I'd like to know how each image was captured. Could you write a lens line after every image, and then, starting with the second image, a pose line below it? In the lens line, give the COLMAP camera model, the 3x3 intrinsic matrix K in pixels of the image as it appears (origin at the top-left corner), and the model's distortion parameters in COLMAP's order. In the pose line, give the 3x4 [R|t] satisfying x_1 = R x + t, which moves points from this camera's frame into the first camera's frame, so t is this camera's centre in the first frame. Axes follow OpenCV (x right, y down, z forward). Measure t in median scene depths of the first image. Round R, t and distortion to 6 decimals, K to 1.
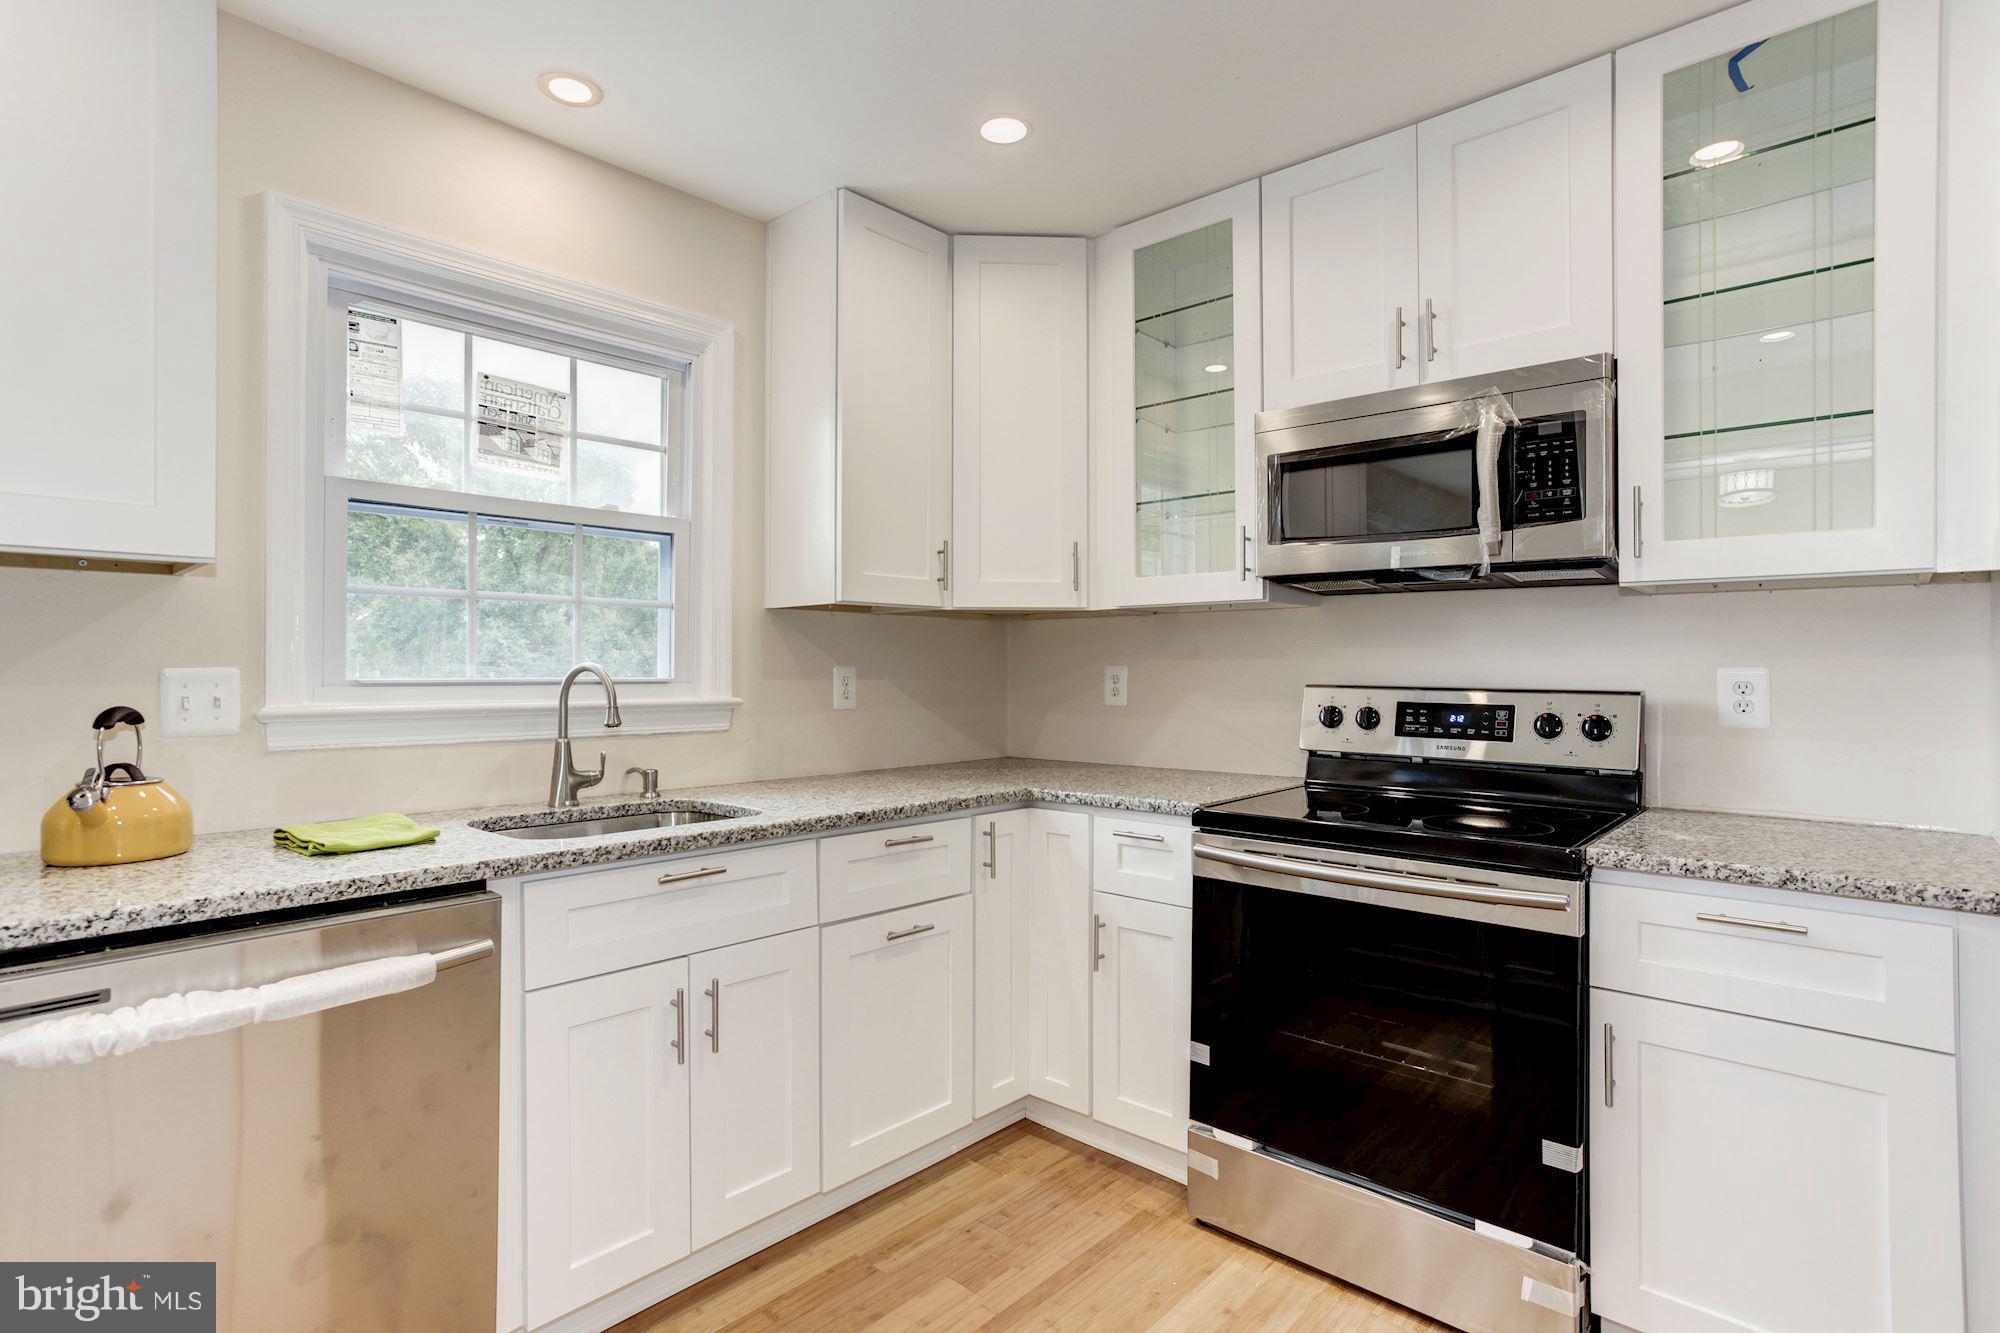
lens RADIAL K [[996.6, 0, 1002.8], [0, 996.6, 658.8], [0, 0, 1]] dist [-0.059614, 0.040276]
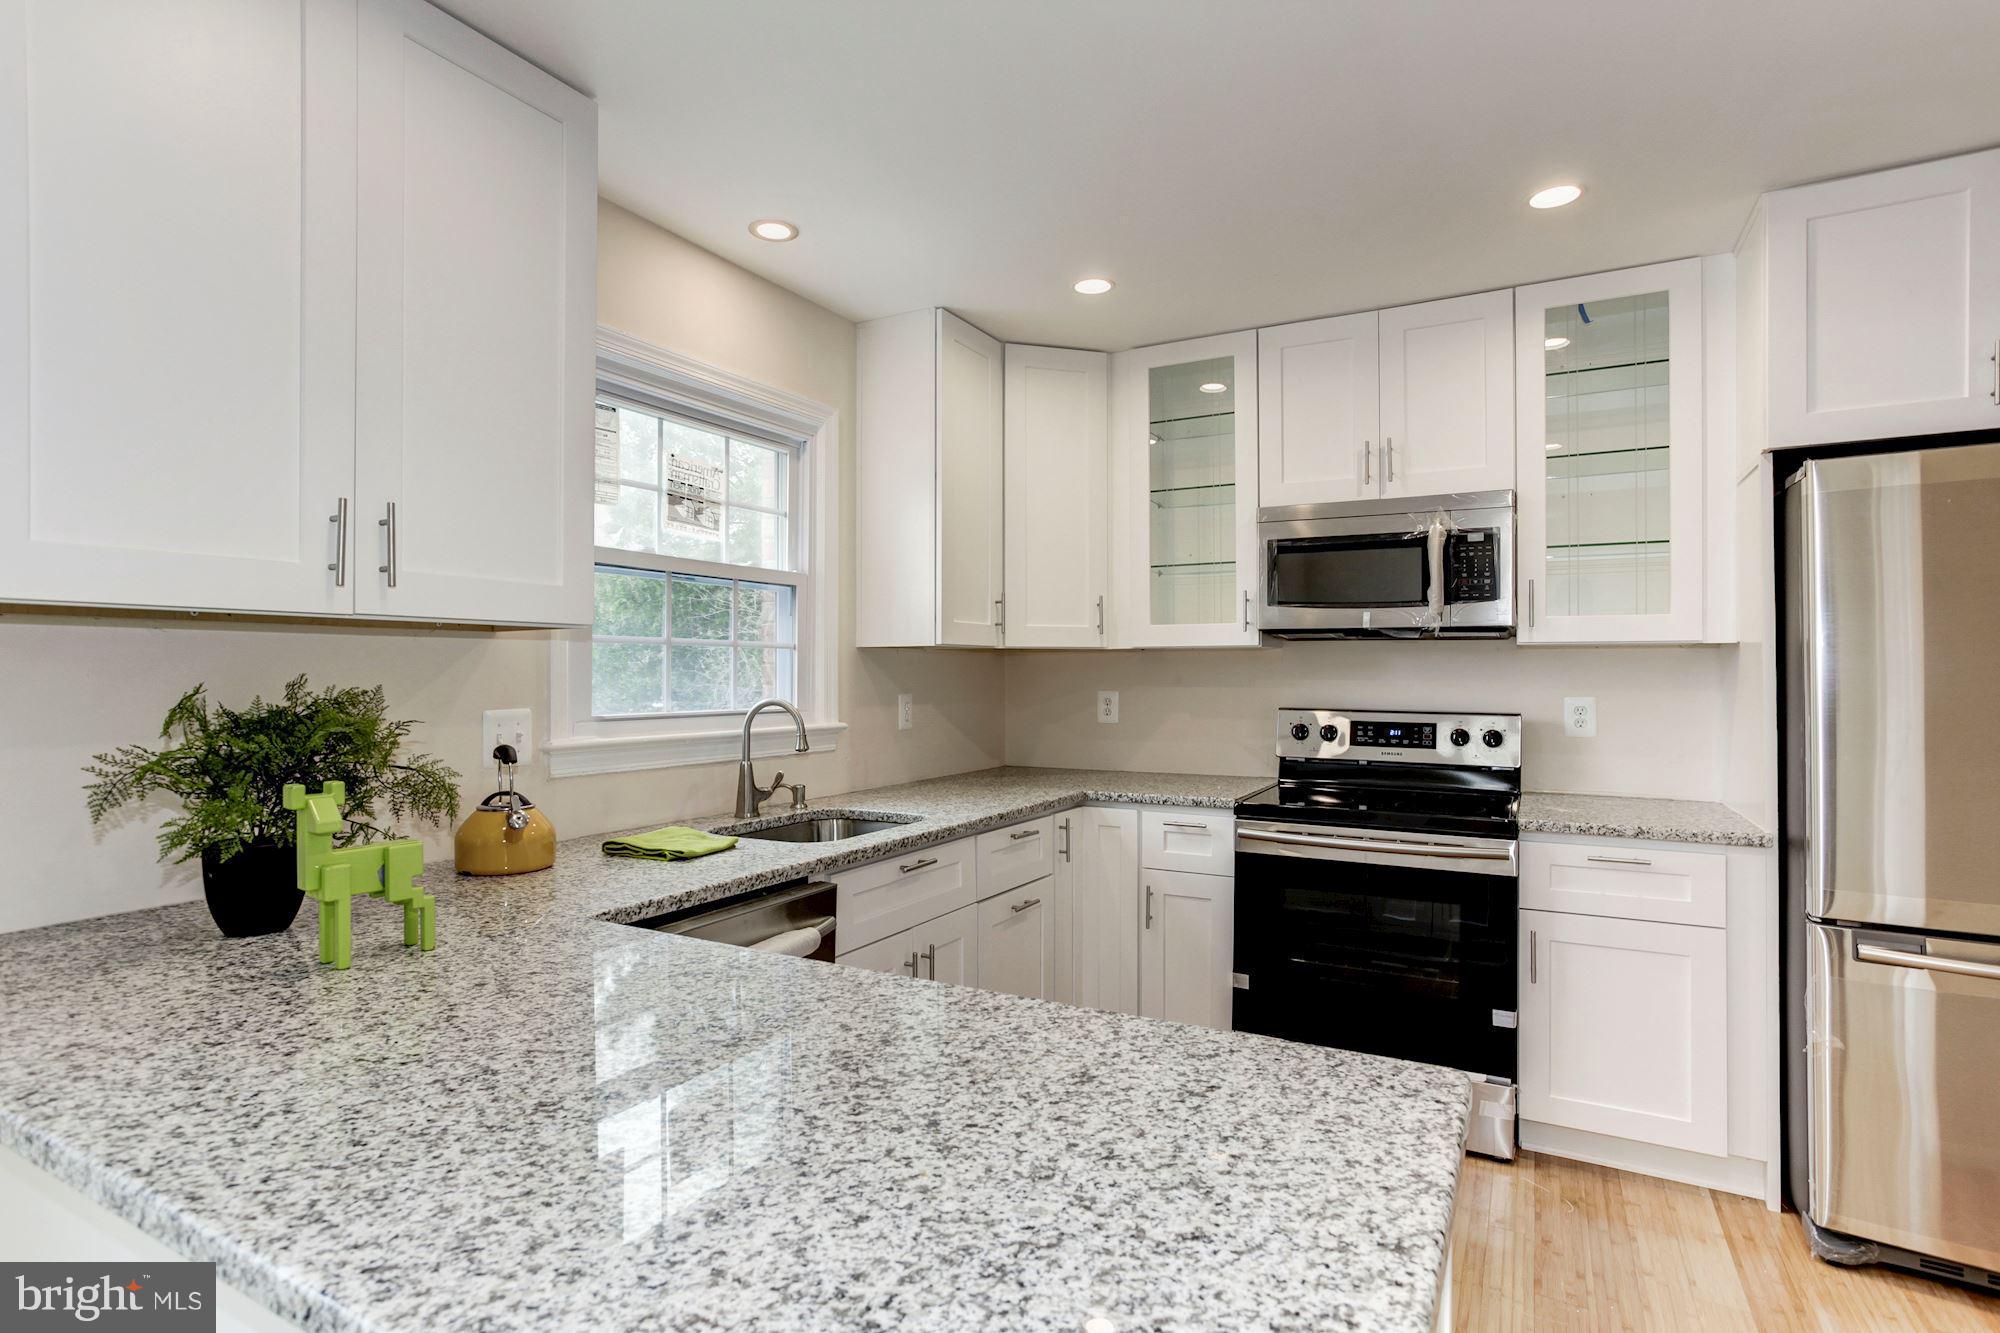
lens RADIAL K [[985.2, 0, 999.8], [0, 985.2, 660.4], [0, 0, 1]] dist [-0.058943, 0.038127]
pose [[0.974766, 0.001977, 0.223221, -0.416243], [-0.001676, 0.999997, -0.001537, -0.041080], [-0.223224, 0.001124, 0.974767, -0.238191]]
